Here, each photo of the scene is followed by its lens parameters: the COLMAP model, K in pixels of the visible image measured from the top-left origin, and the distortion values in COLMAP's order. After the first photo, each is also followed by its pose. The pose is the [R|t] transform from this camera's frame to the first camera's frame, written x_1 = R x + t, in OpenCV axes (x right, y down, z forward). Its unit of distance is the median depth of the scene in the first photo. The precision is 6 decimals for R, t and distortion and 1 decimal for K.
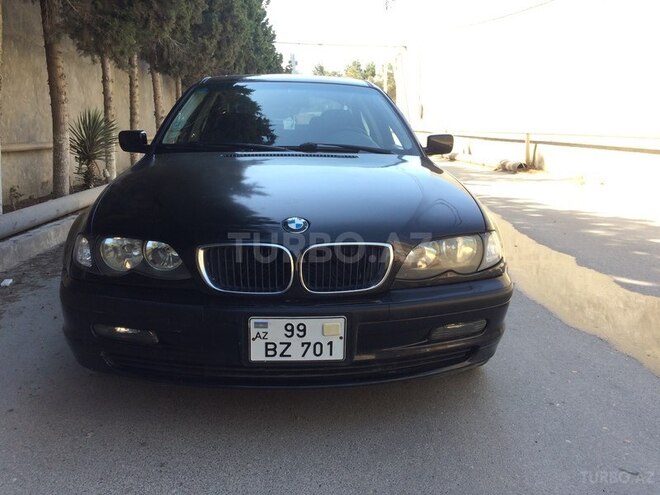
lens RADIAL K [[554.3, 0, 330.0], [0, 554.3, 247.5], [0, 0, 1]] dist [0.055665, -0.054631]
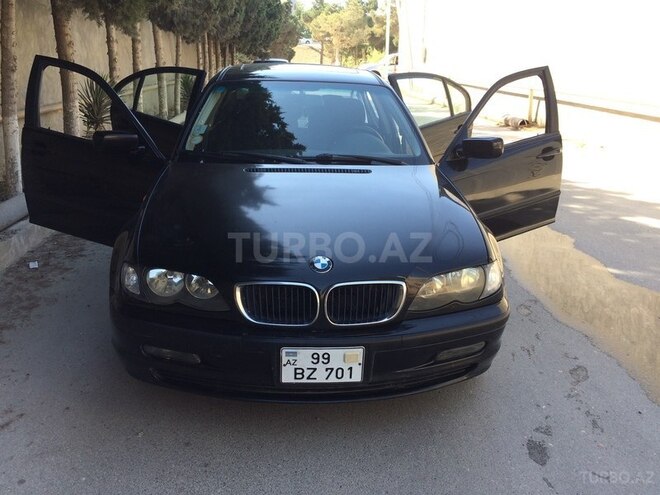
lens RADIAL K [[554.3, 0, 330.0], [0, 554.3, 247.5], [0, 0, 1]] dist [0.055665, -0.054631]
pose [[0.999908, 0.011988, 0.006345, -0.049022], [-0.012628, 0.993509, 0.113048, -0.195655], [-0.004949, -0.113118, 0.993569, -0.116485]]
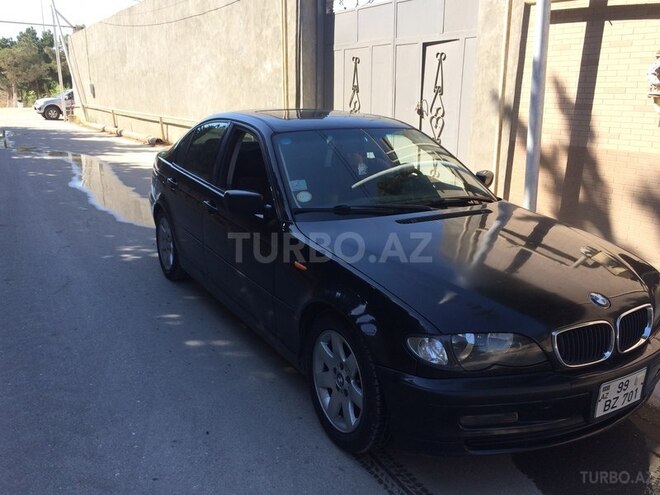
lens RADIAL K [[554.3, 0, 330.0], [0, 554.3, 247.5], [0, 0, 1]] dist [0.055665, -0.054631]
pose [[0.877887, -0.108417, 0.466433, 0.217238], [0.084433, 0.993818, 0.072089, 0.350647], [-0.471365, -0.023904, 0.881614, -2.764873]]
